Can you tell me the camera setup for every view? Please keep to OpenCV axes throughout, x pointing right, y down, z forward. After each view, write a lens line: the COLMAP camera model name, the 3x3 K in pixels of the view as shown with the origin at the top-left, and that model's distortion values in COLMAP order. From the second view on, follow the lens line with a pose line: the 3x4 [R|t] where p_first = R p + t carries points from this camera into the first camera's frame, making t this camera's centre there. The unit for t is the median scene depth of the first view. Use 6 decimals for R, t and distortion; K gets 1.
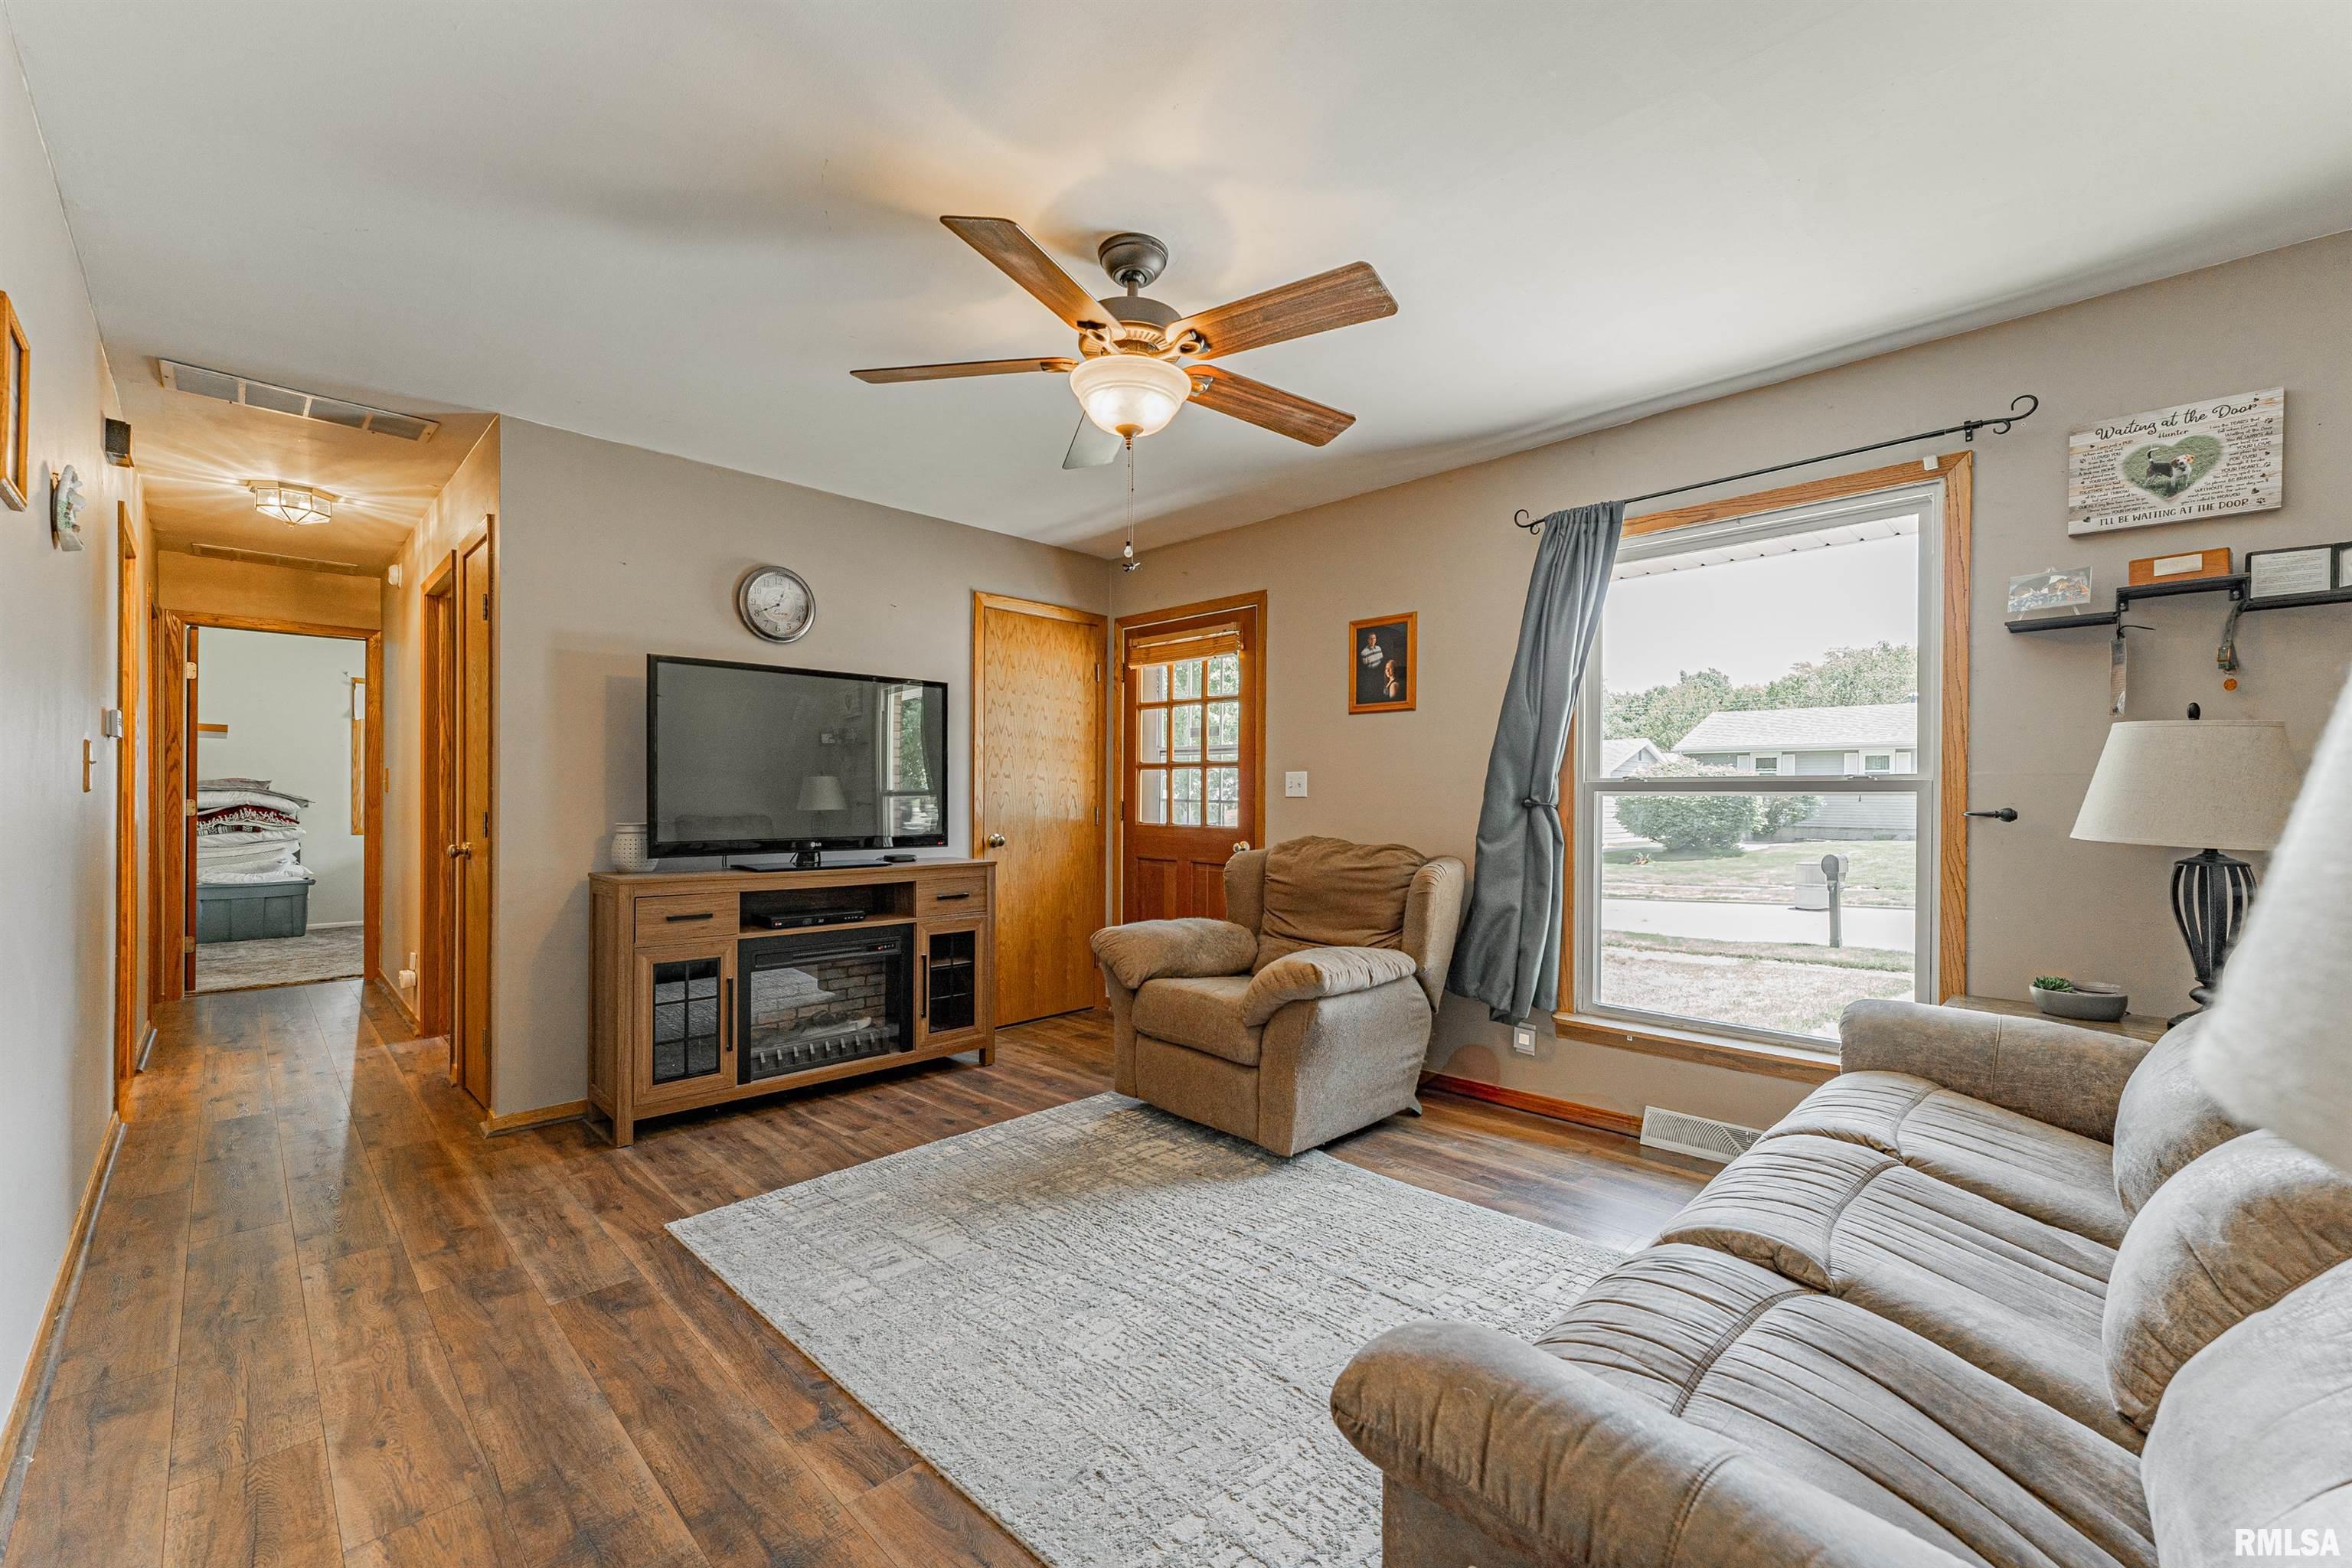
lens RADIAL K [[938.6, 0, 1187.6], [0, 938.6, 799.2], [0, 0, 1]] dist [0.002690, -0.000945]
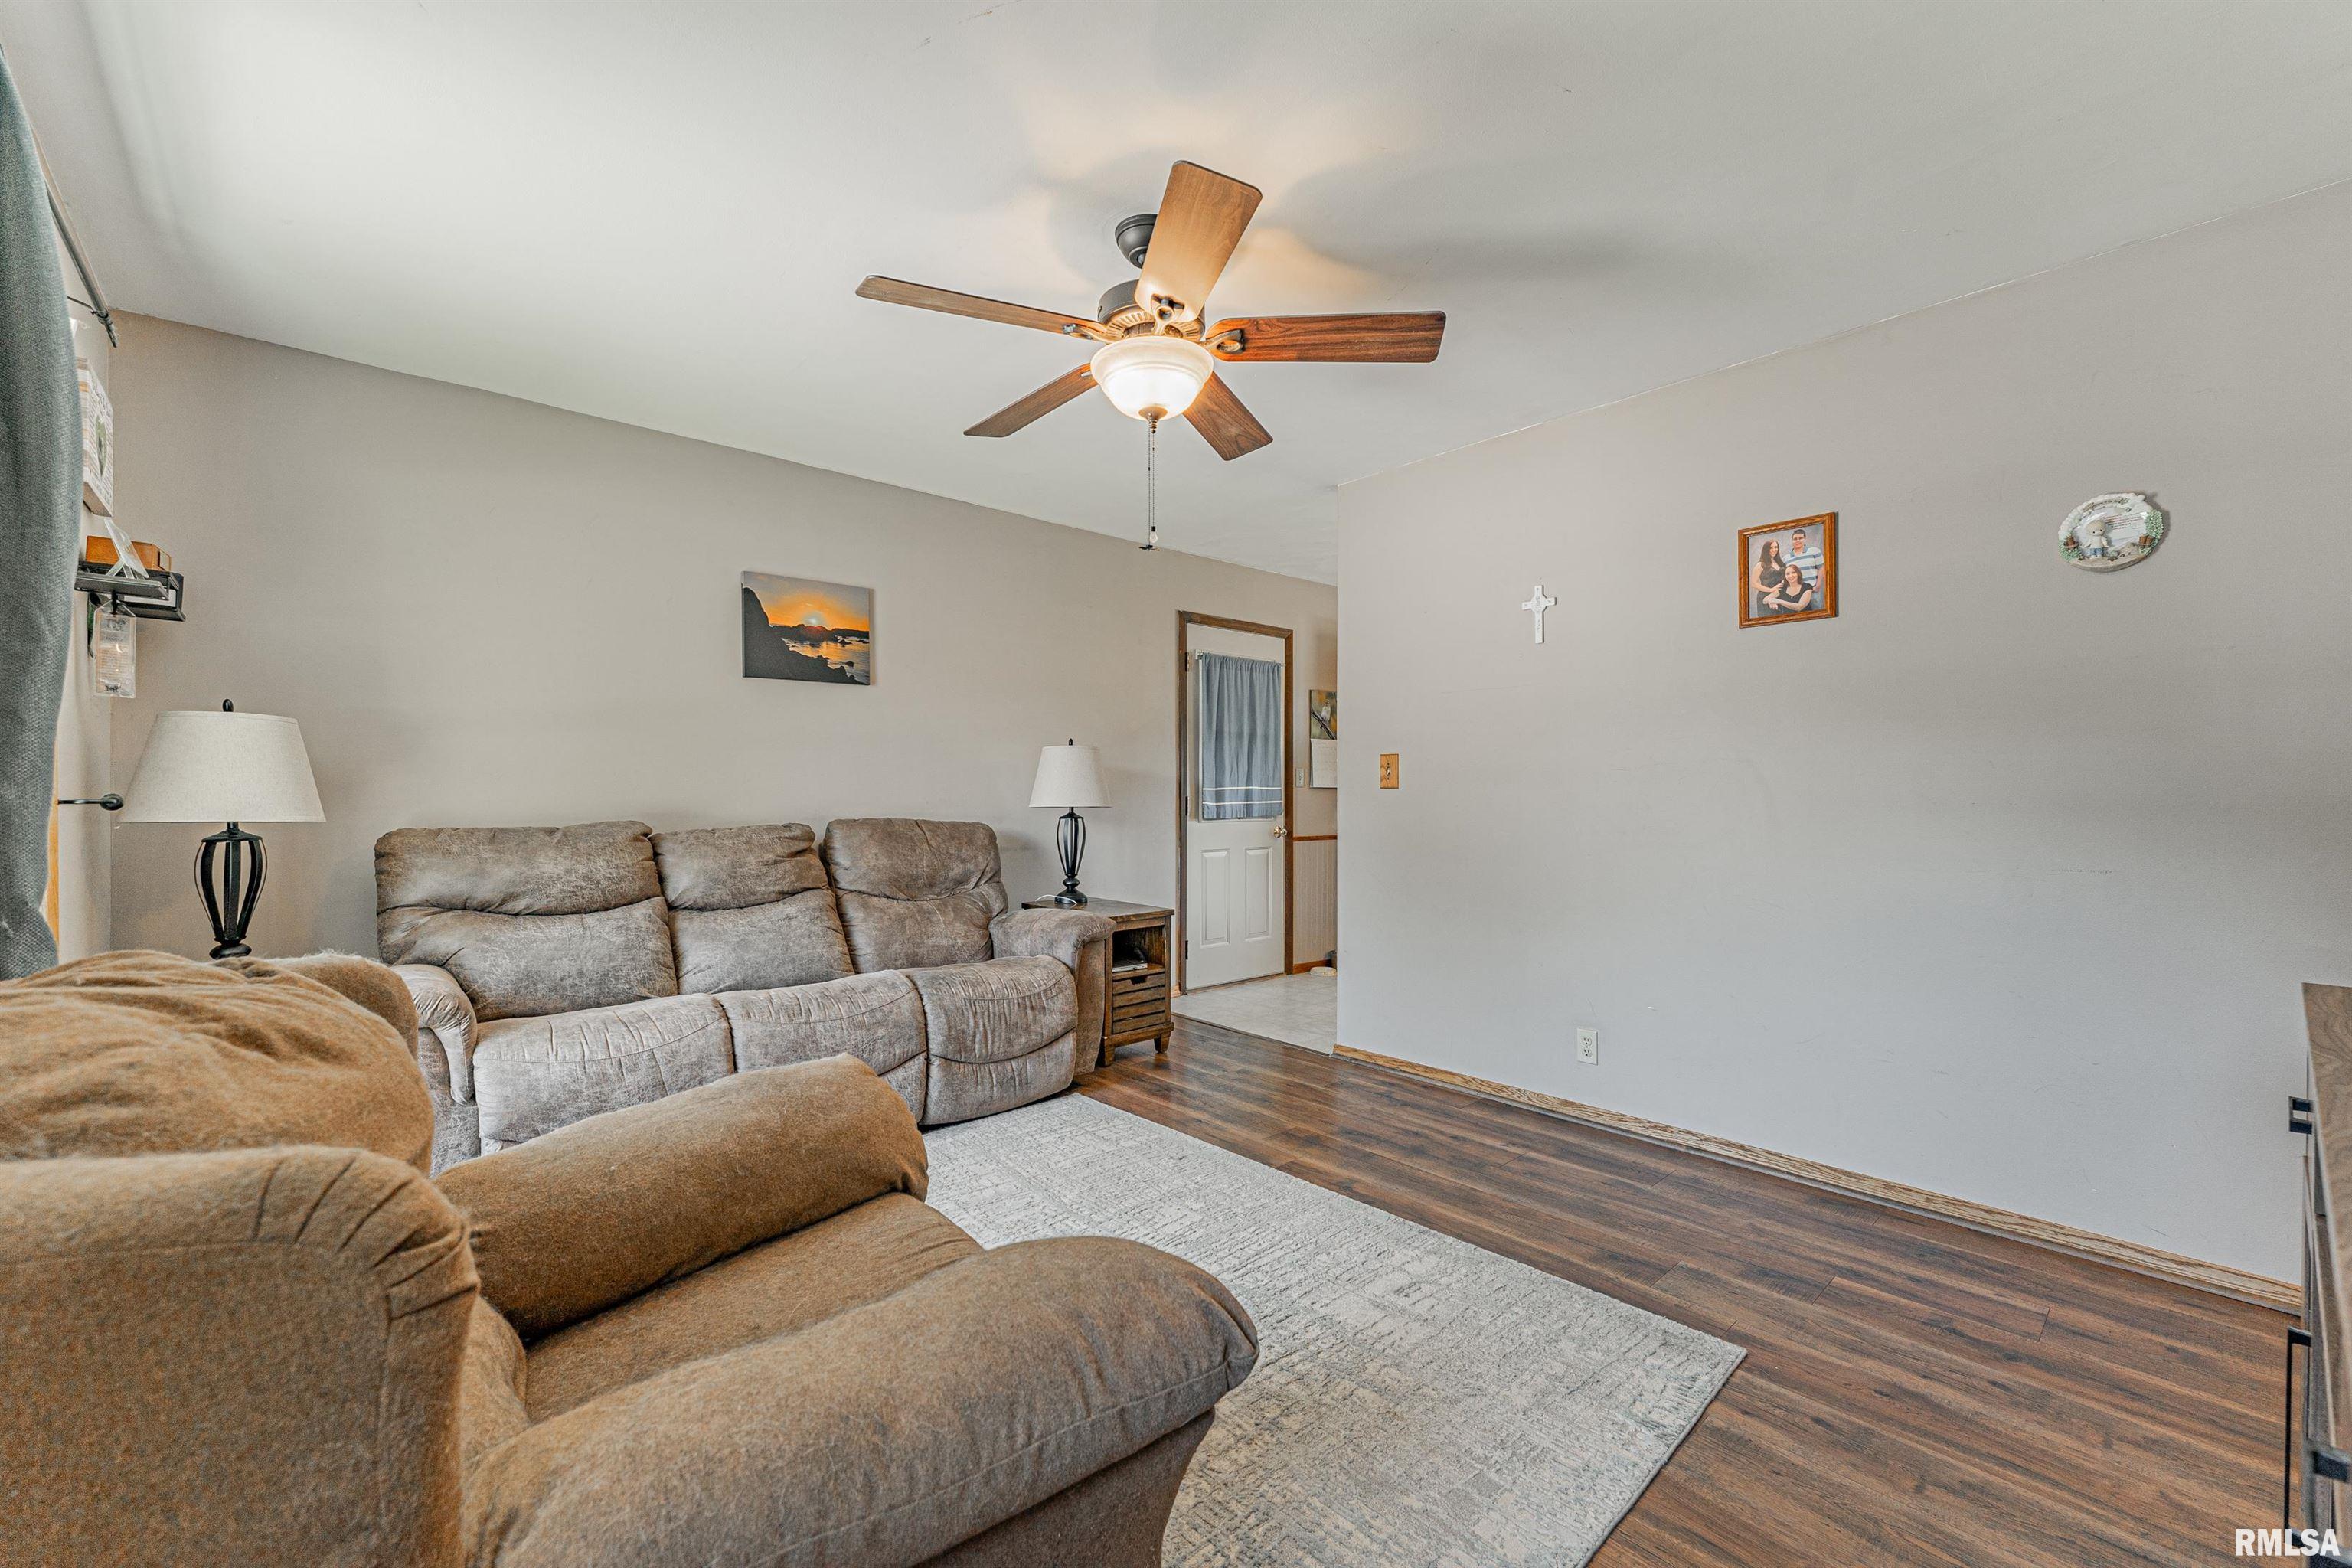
lens RADIAL K [[938.6, 0, 1164.1], [0, 938.6, 791.1], [0, 0, 1]] dist [0.002690, -0.000945]
pose [[-0.996990, -0.006869, 0.077222, -0.156952], [-0.006352, 0.999956, 0.006944, -0.008425], [-0.077266, 0.006432, -0.996990, 2.058426]]
